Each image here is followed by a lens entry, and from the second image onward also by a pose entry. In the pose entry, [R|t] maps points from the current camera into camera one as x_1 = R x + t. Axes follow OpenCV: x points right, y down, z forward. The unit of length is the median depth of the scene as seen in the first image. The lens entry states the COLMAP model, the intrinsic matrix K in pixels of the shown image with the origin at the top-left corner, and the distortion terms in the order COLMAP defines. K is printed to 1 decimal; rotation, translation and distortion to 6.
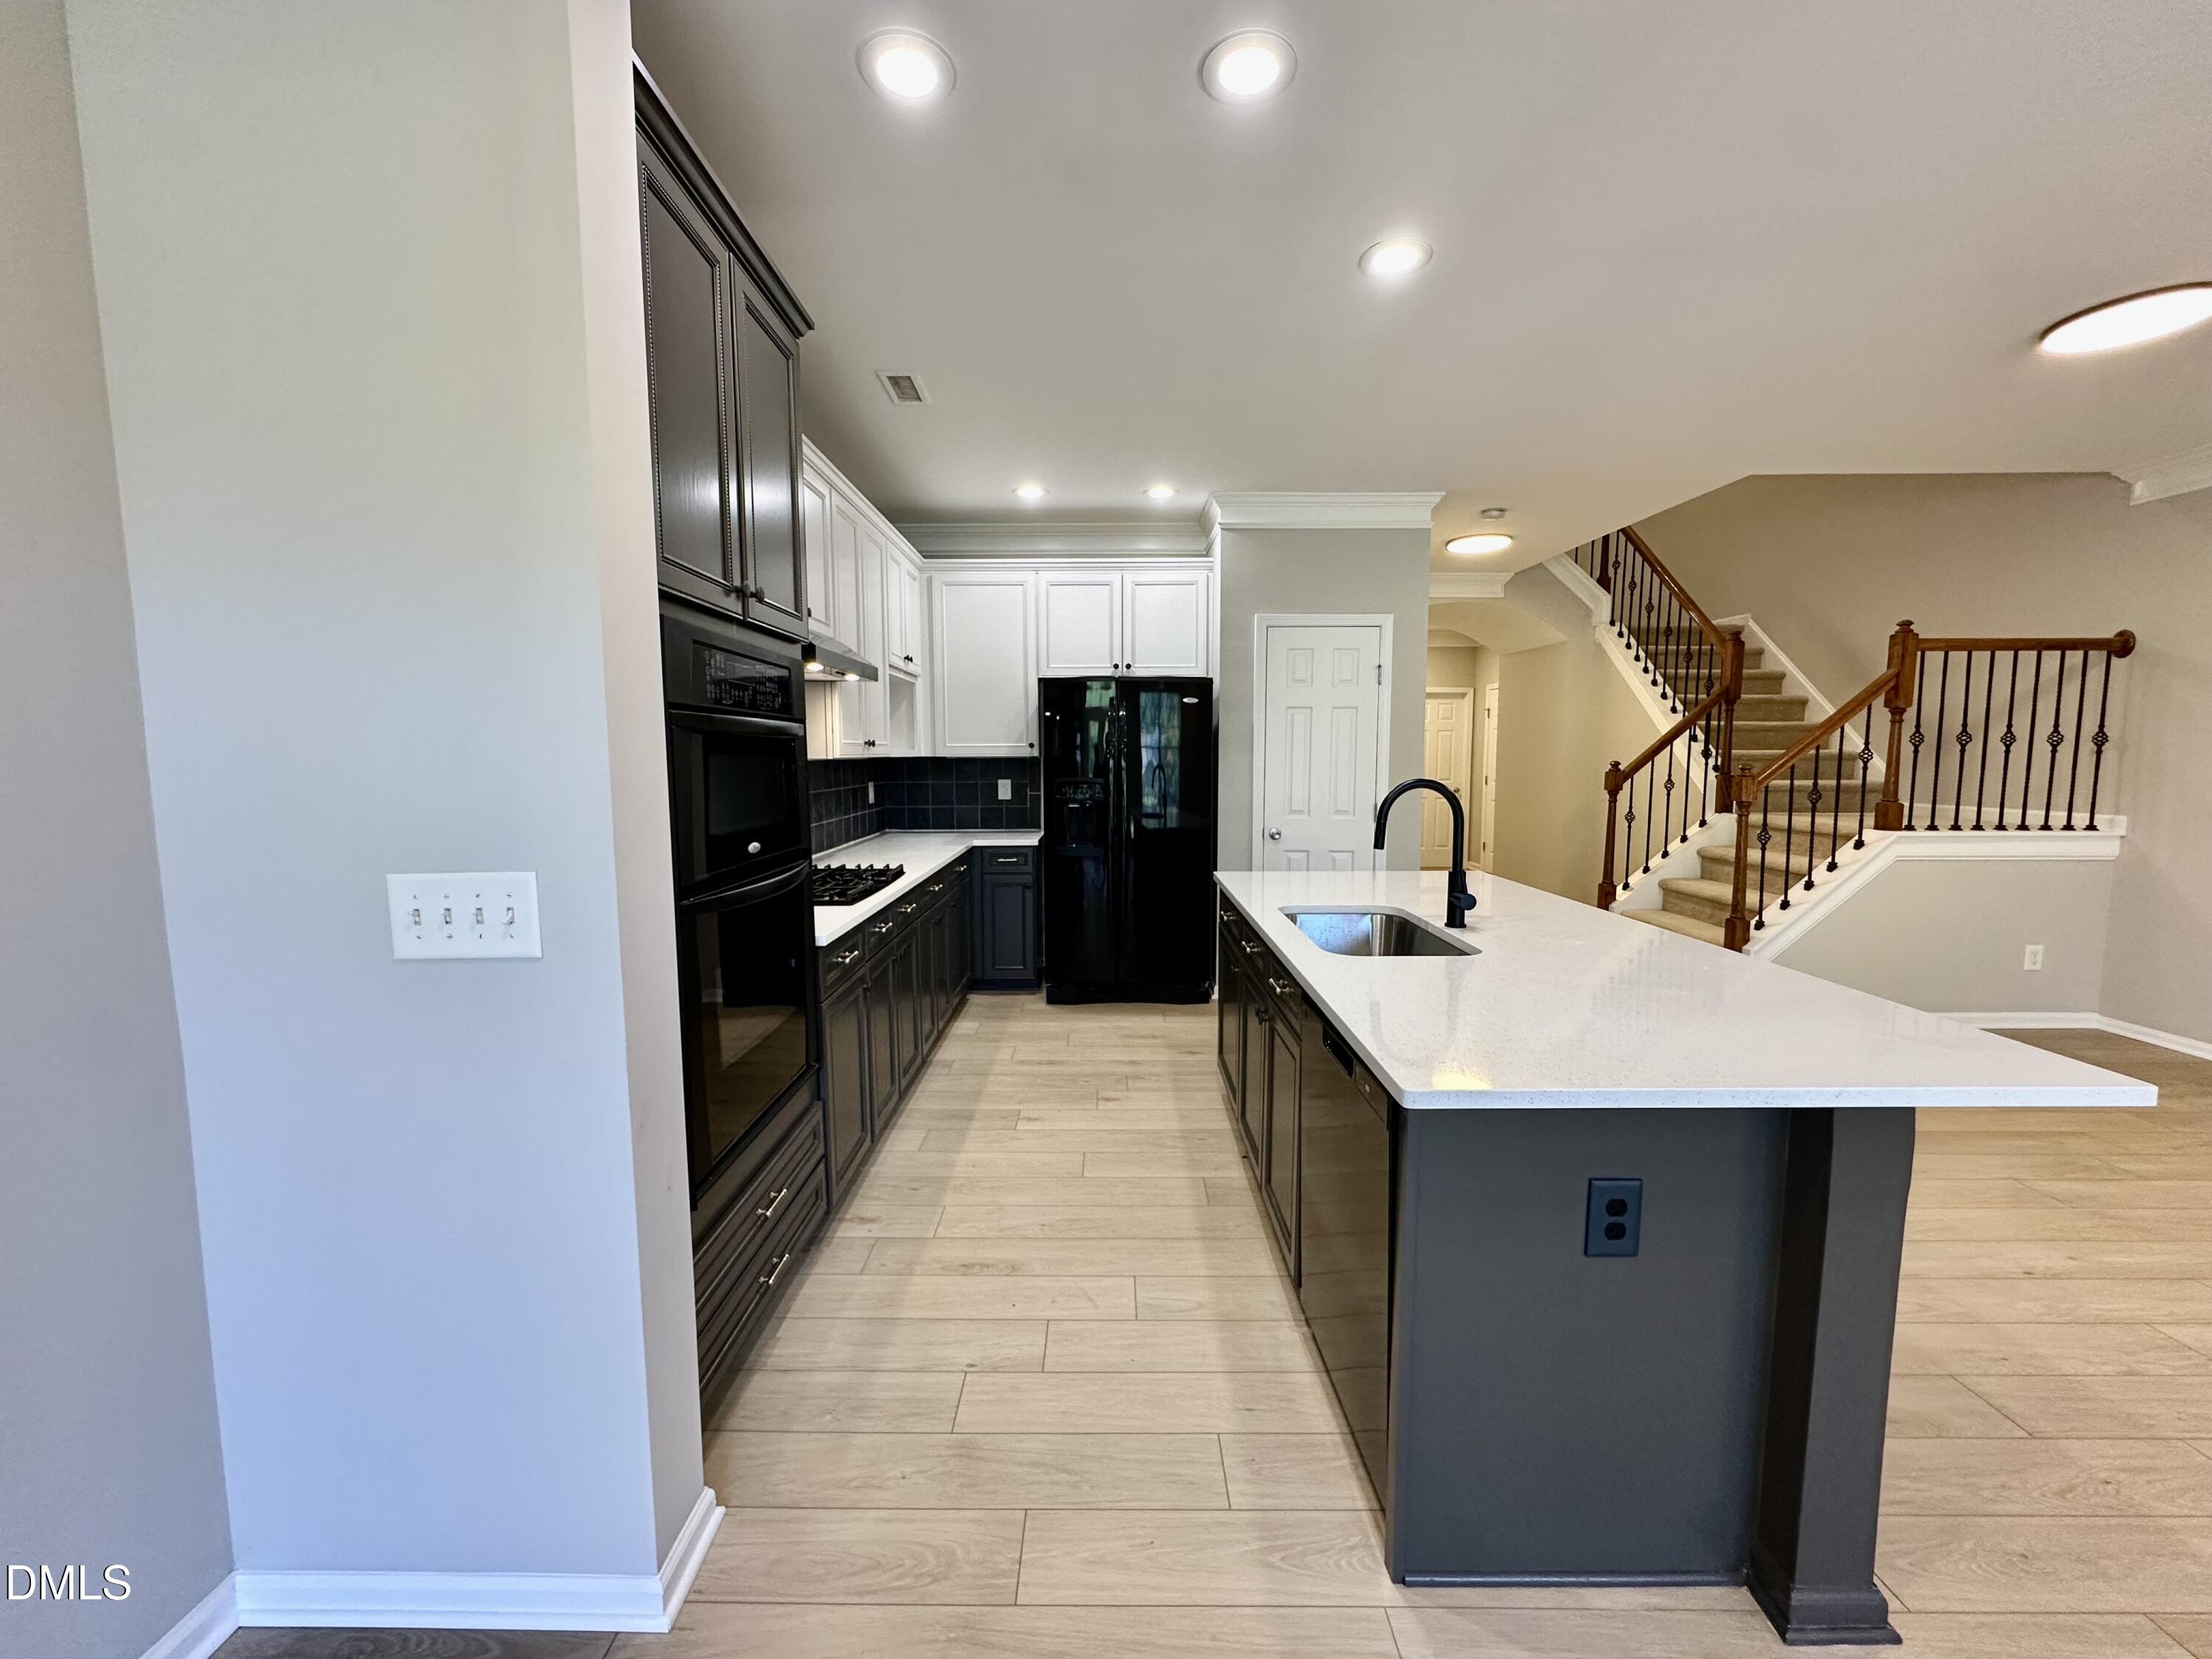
lens RADIAL K [[881.2, 0, 1102.5], [0, 881.2, 832.7], [0, 0, 1]] dist [-0.004611, 0.000950]
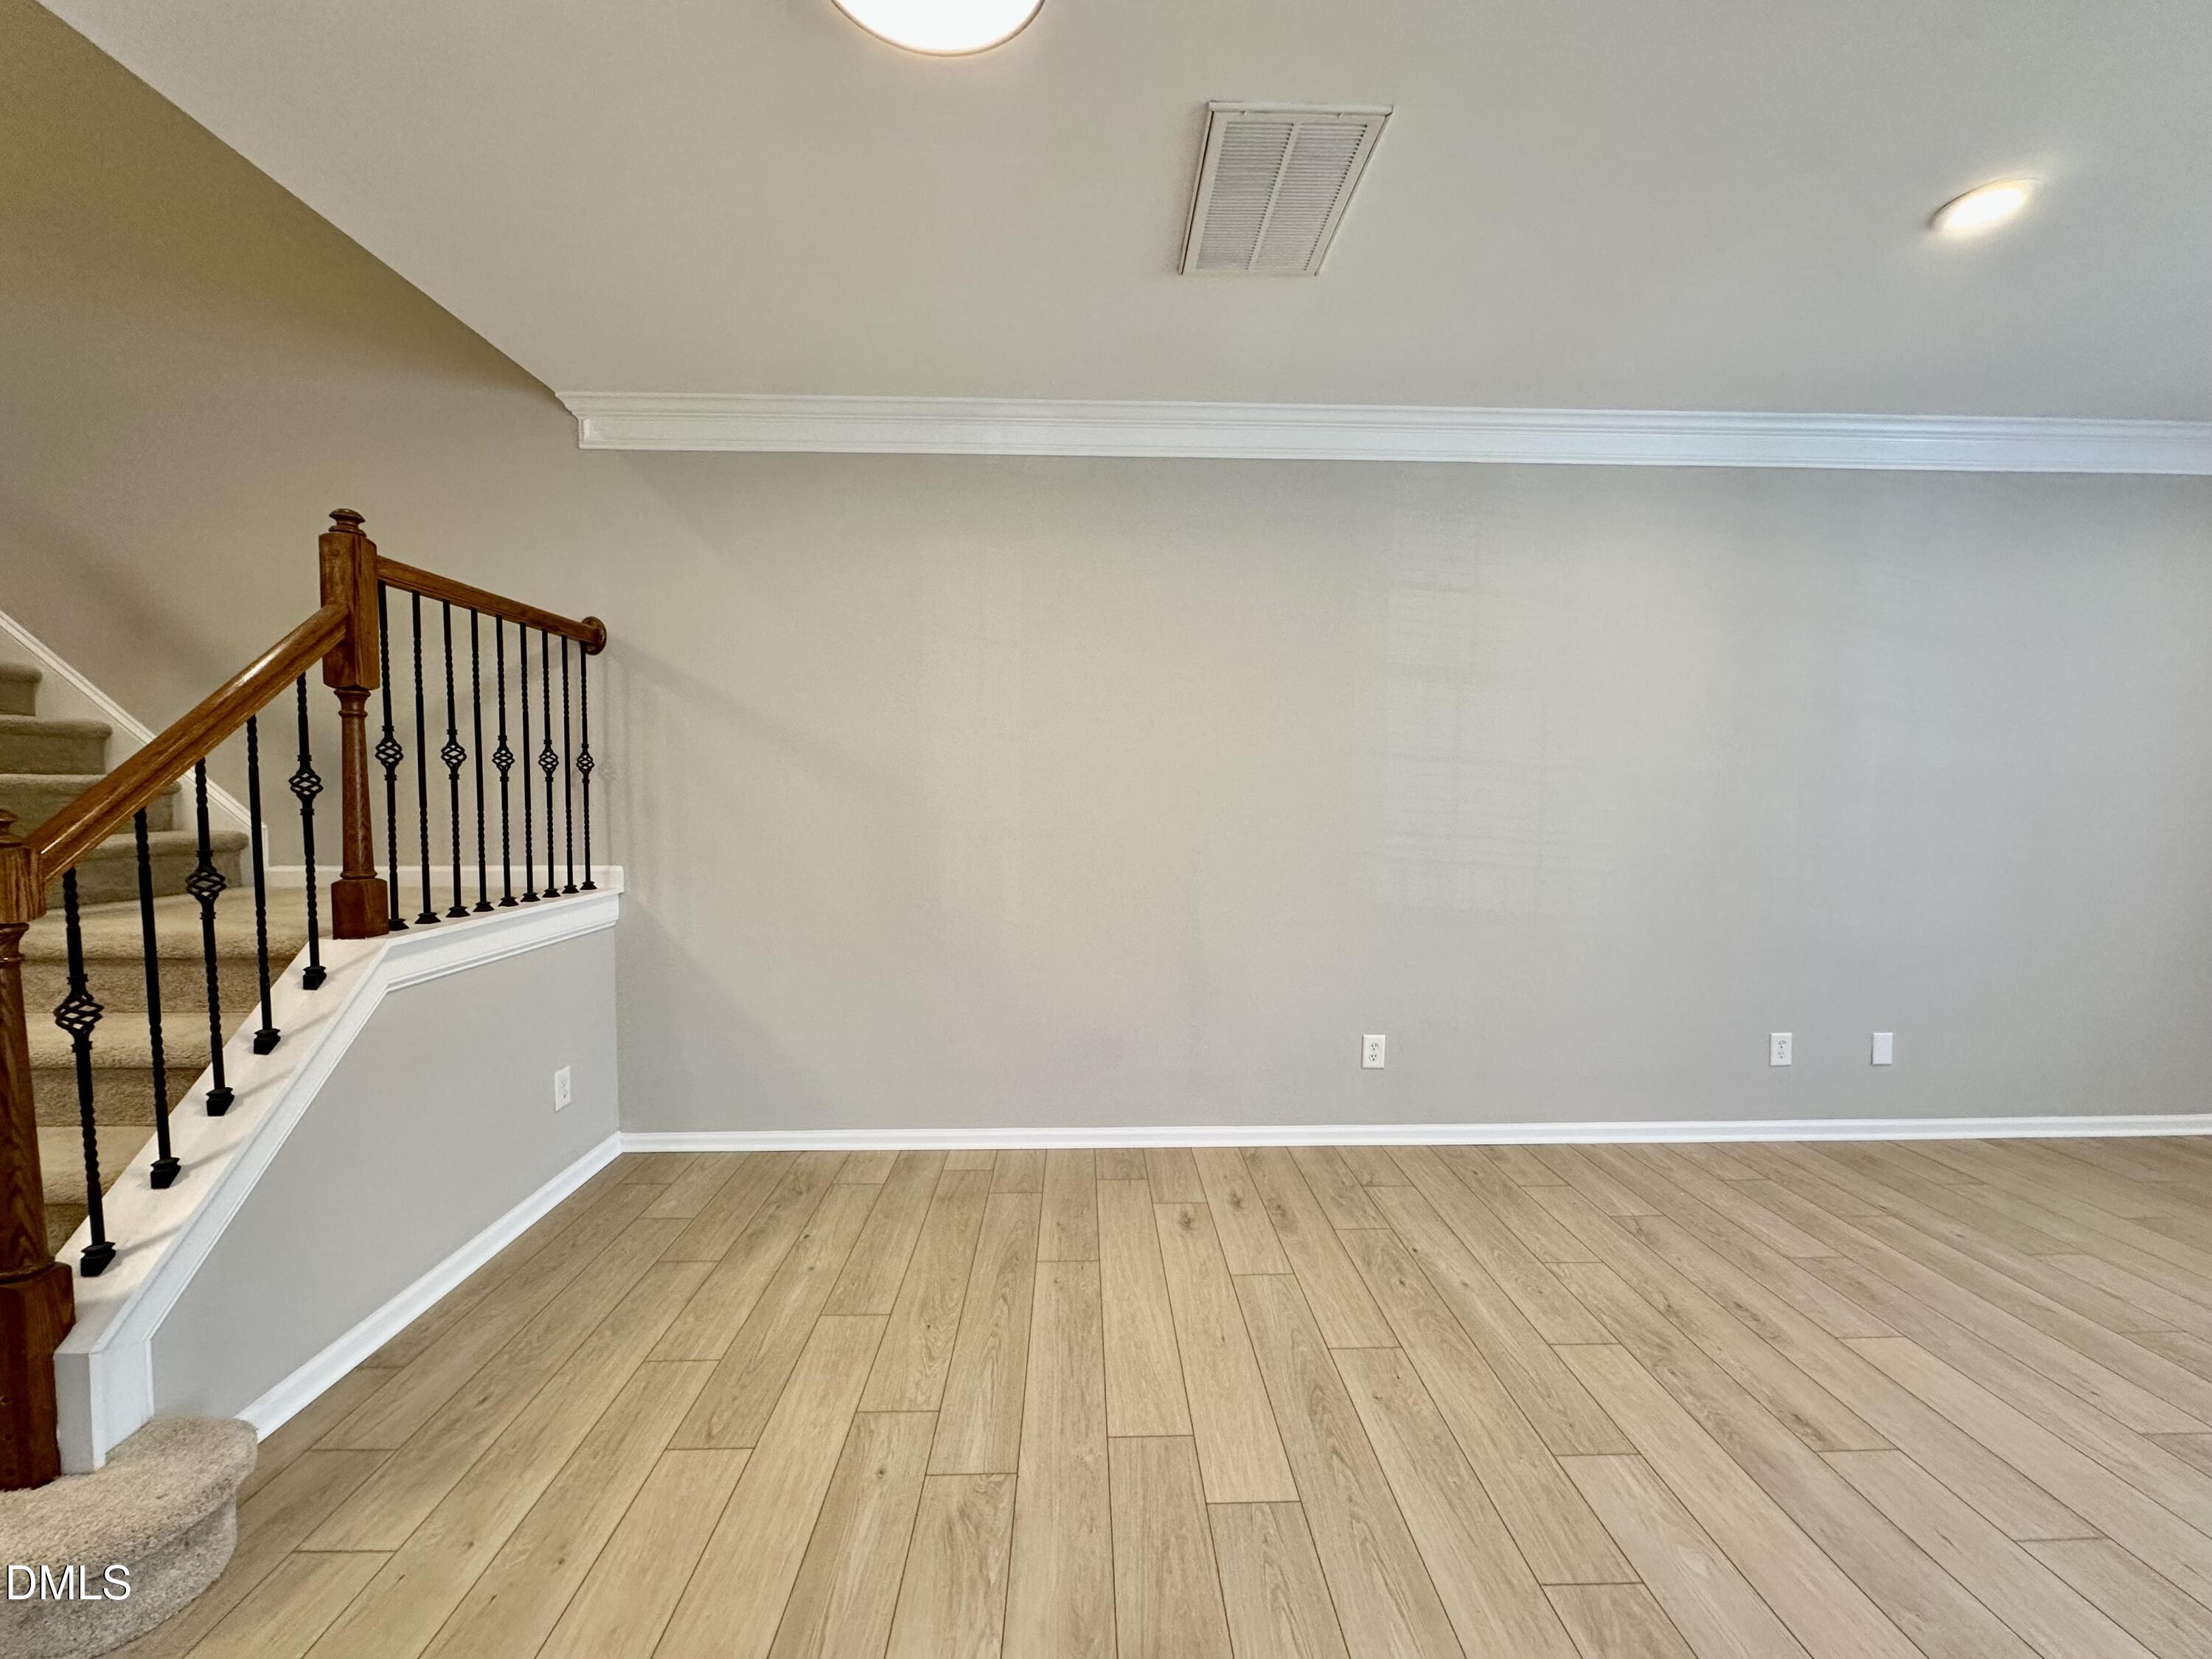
lens RADIAL K [[881.2, 0, 1107.3], [0, 881.2, 831.6], [0, 0, 1]] dist [-0.004611, 0.000950]
pose [[-0.043018, -0.049659, 0.997839, 0.385265], [0.087364, 0.994751, 0.053272, -0.050996], [-0.995247, 0.089467, -0.038454, 0.594847]]
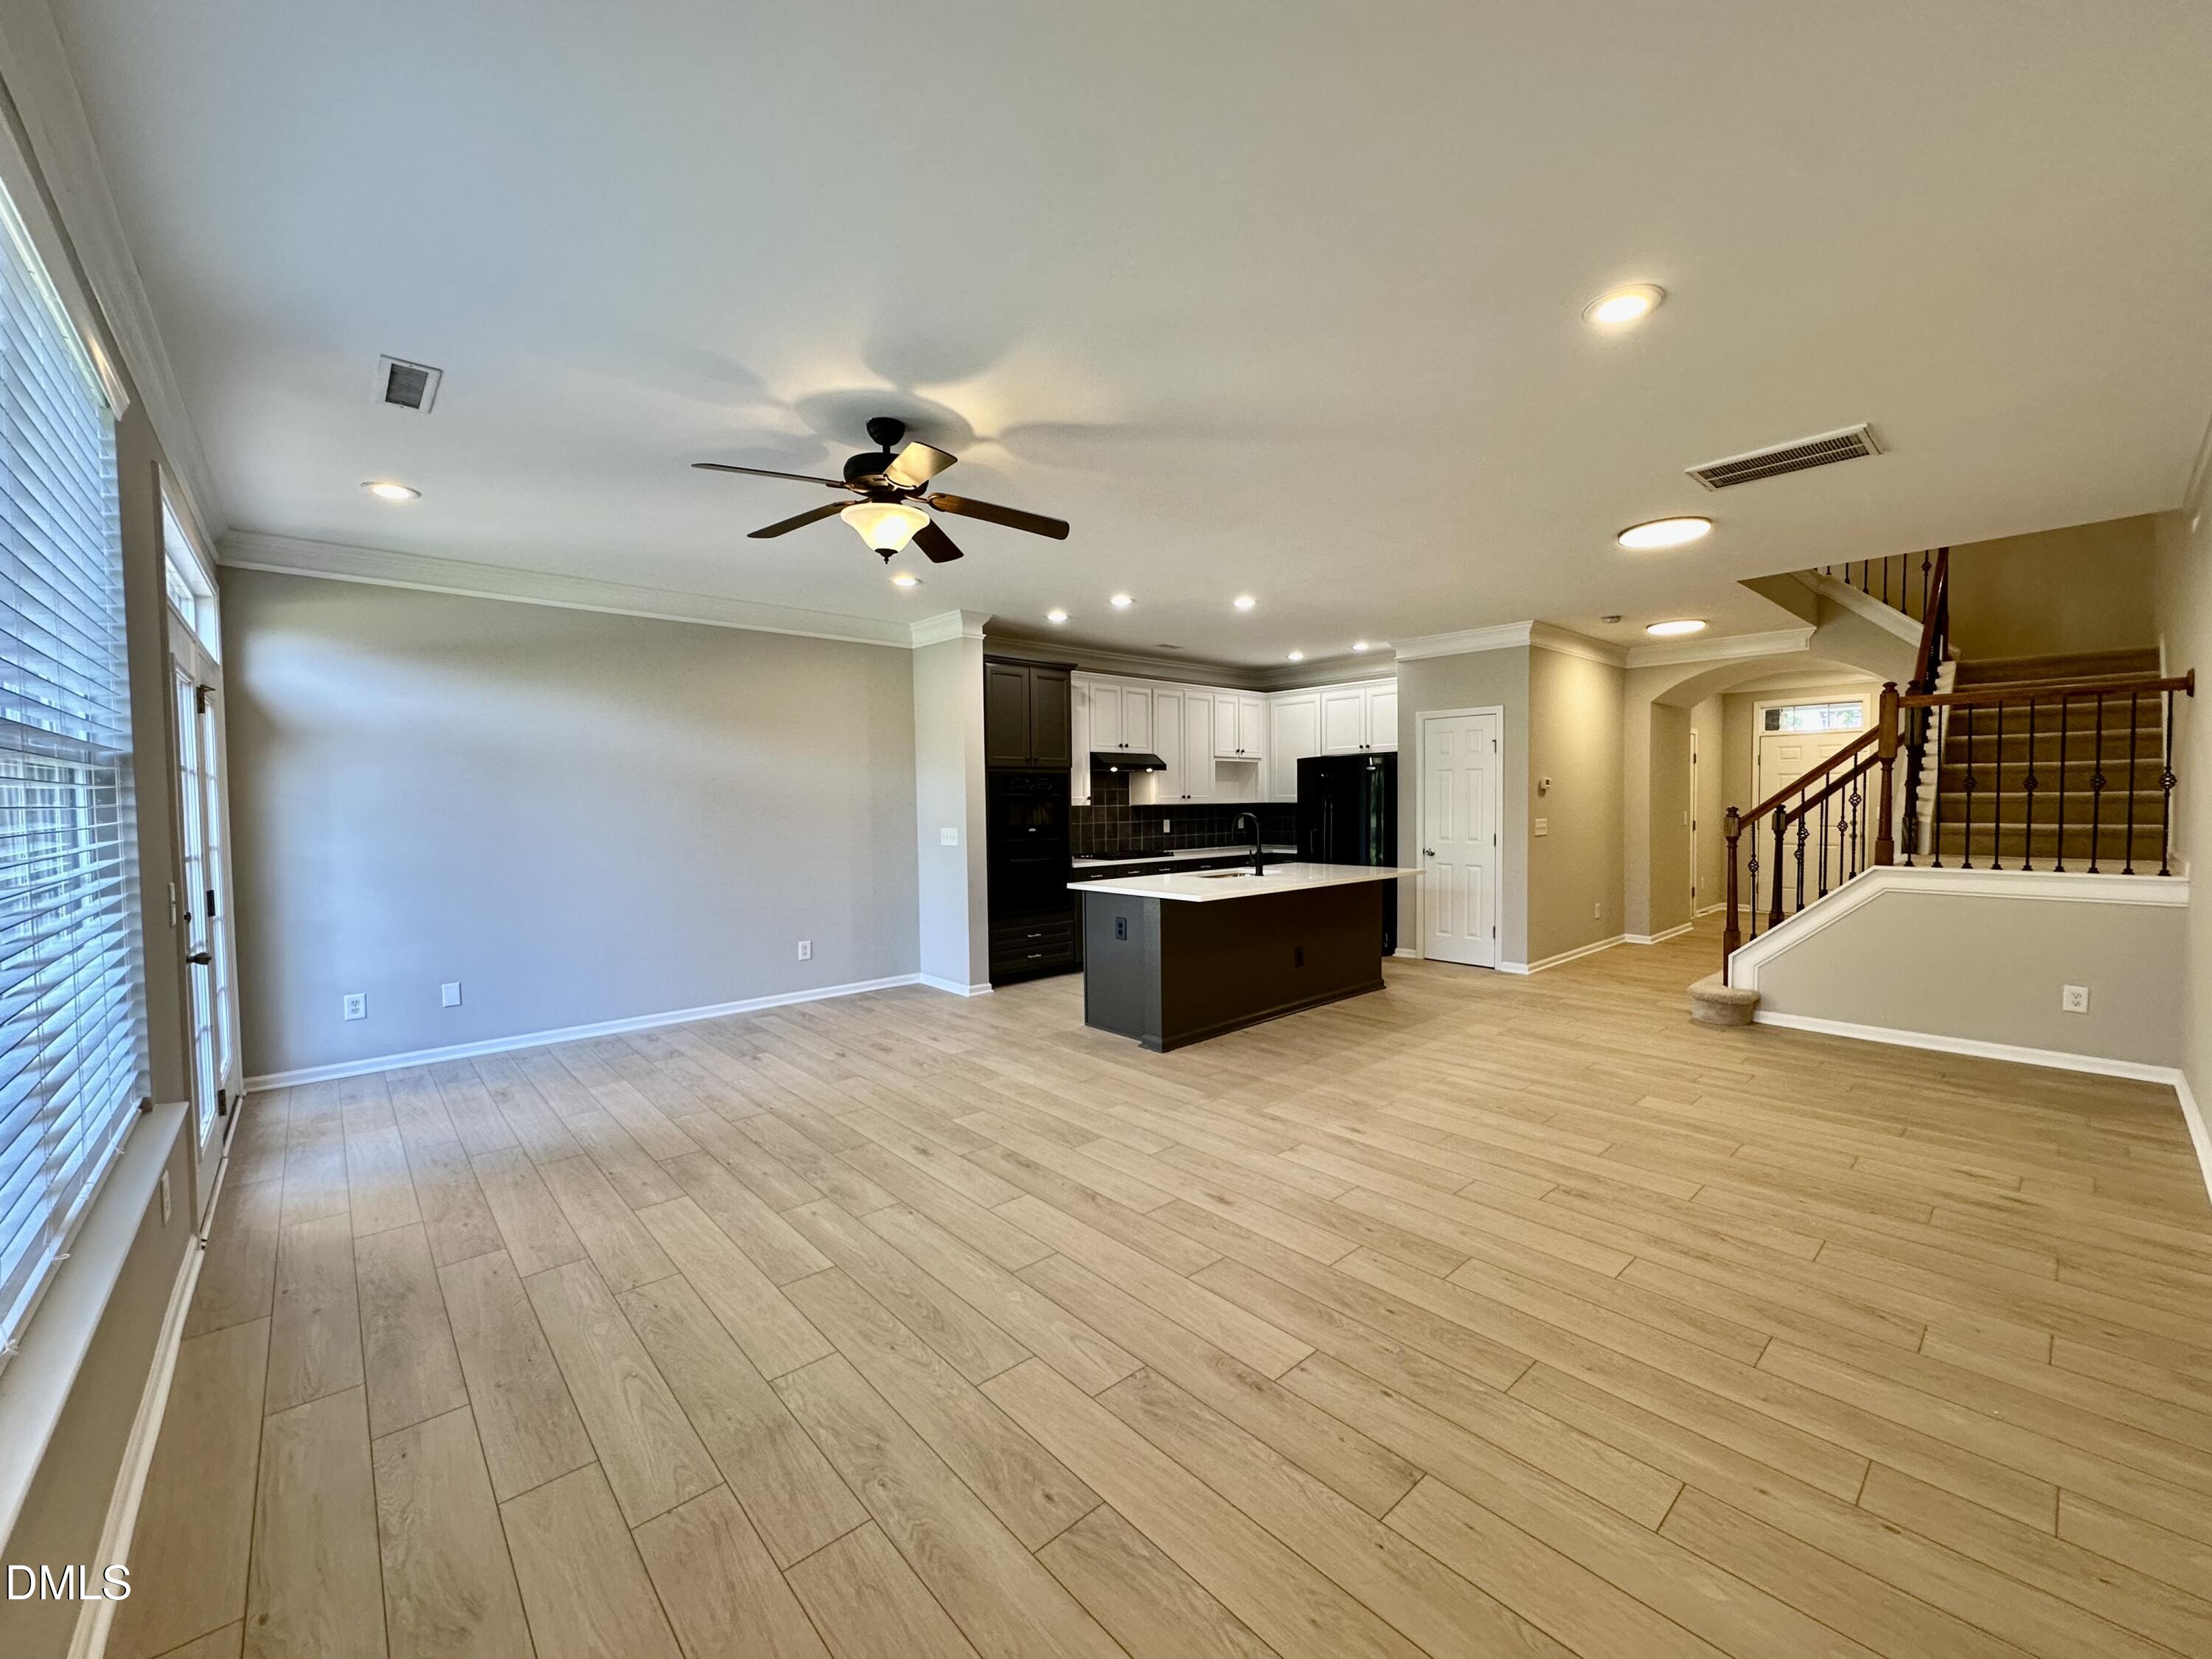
lens RADIAL K [[881.2, 0, 1104.9], [0, 881.2, 833.4], [0, 0, 1]] dist [-0.004611, 0.000950]
pose [[0.676380, 0.023183, -0.736188, 1.040968], [-0.057748, 0.998097, -0.021626, 0.038257], [0.734286, 0.057141, 0.676431, -0.507129]]
